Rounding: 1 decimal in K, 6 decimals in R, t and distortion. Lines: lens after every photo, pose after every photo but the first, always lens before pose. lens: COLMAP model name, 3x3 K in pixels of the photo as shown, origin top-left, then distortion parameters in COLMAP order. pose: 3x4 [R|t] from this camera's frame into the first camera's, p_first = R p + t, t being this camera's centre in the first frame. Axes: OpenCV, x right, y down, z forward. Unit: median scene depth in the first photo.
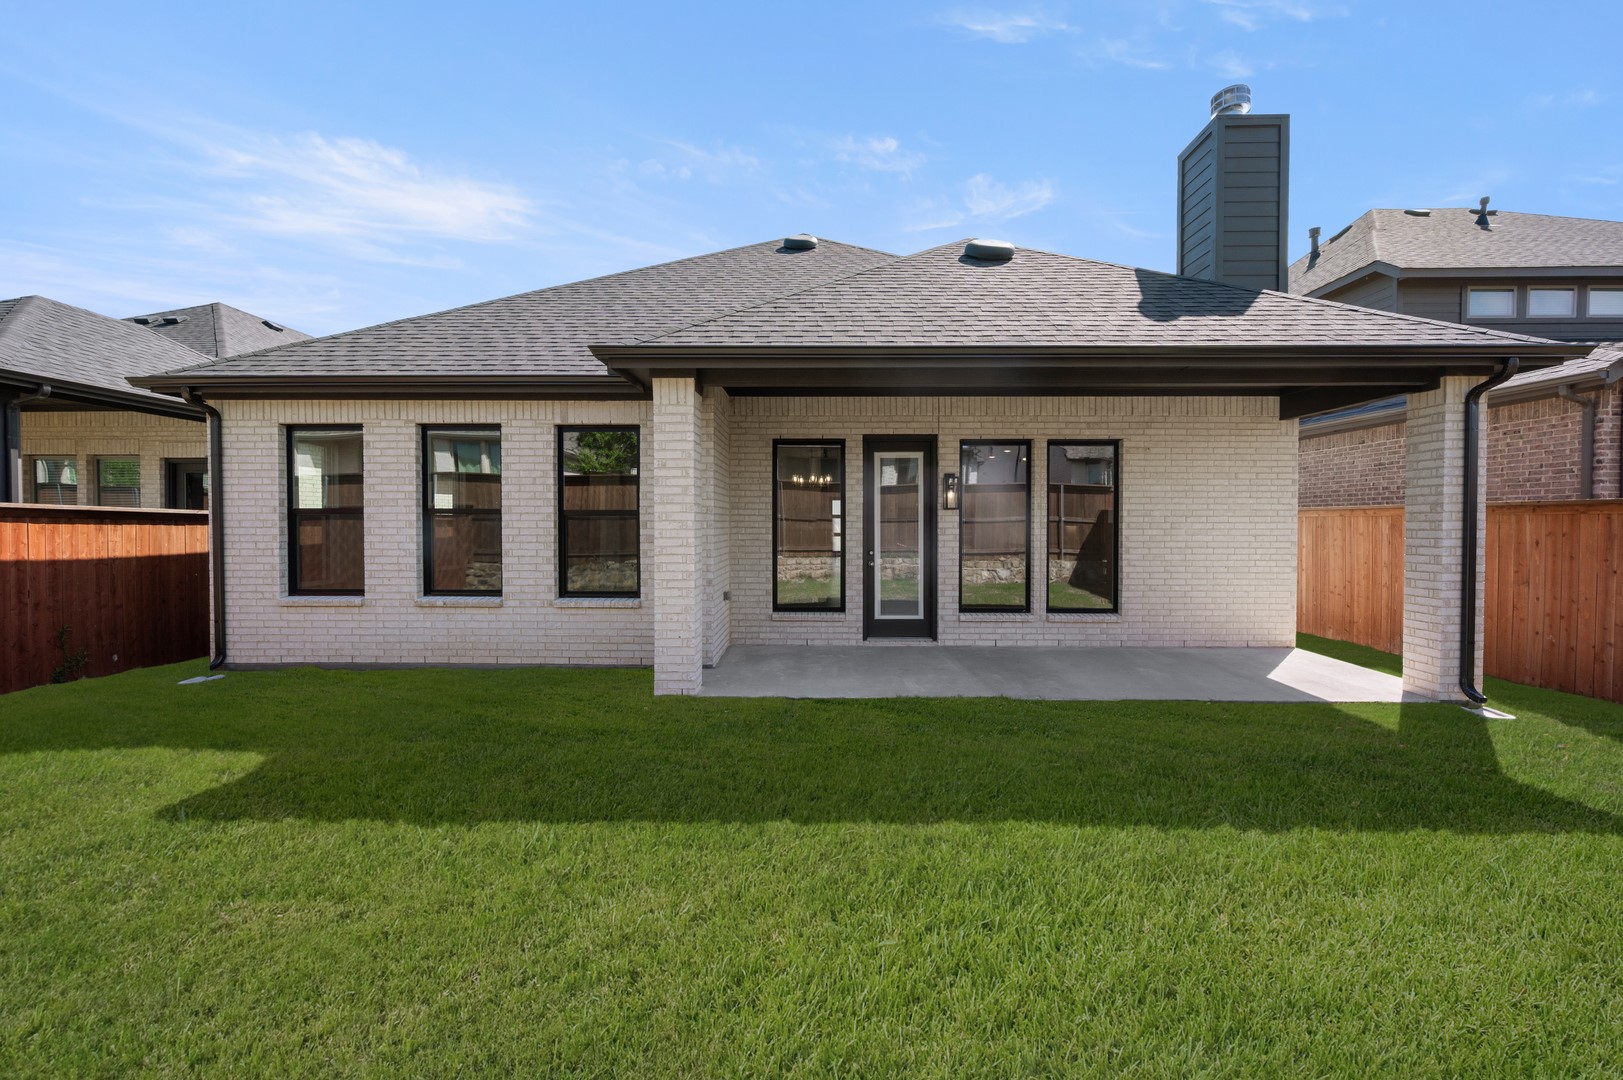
lens RADIAL K [[638.2, 0, 811.3], [0, 638.2, 535.2], [0, 0, 1]] dist [-0.000411, 0.000209]
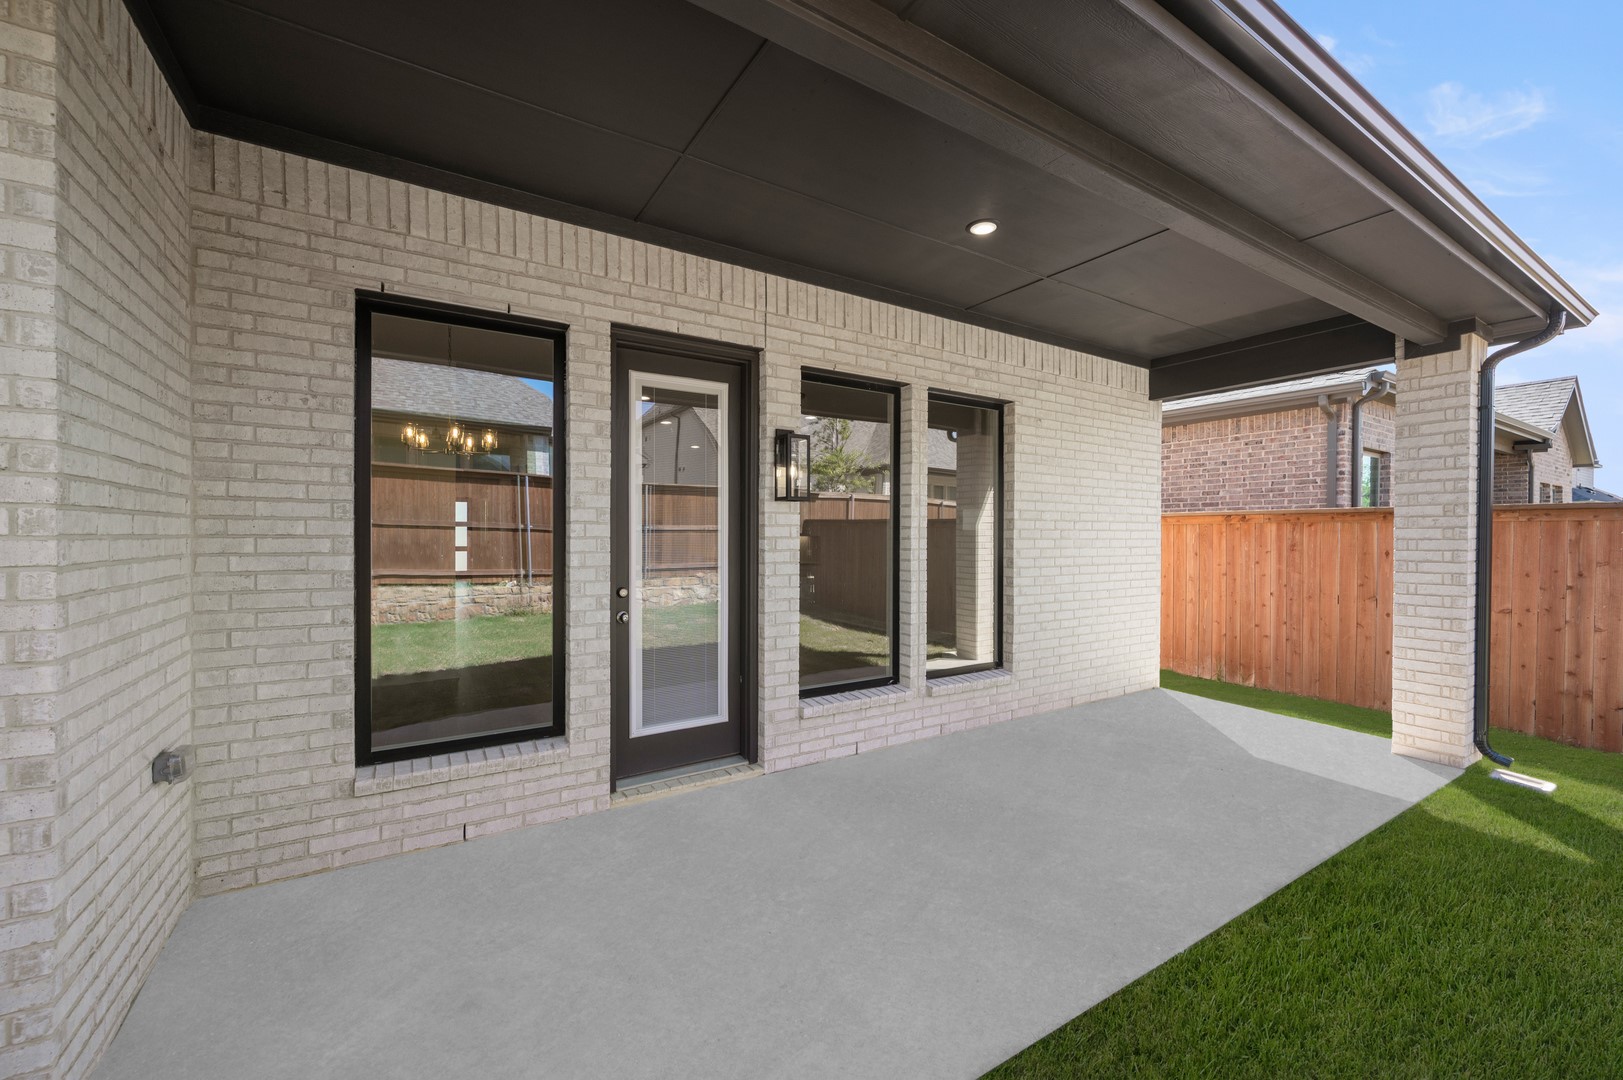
lens RADIAL K [[638.2, 0, 808.9], [0, 638.2, 538.0], [0, 0, 1]] dist [-0.000411, 0.000209]
pose [[0.839534, -0.000212, 0.543307, -0.042101], [0.007631, 0.999906, -0.011401, -0.004961], [-0.543254, 0.013717, 0.839456, 0.565067]]
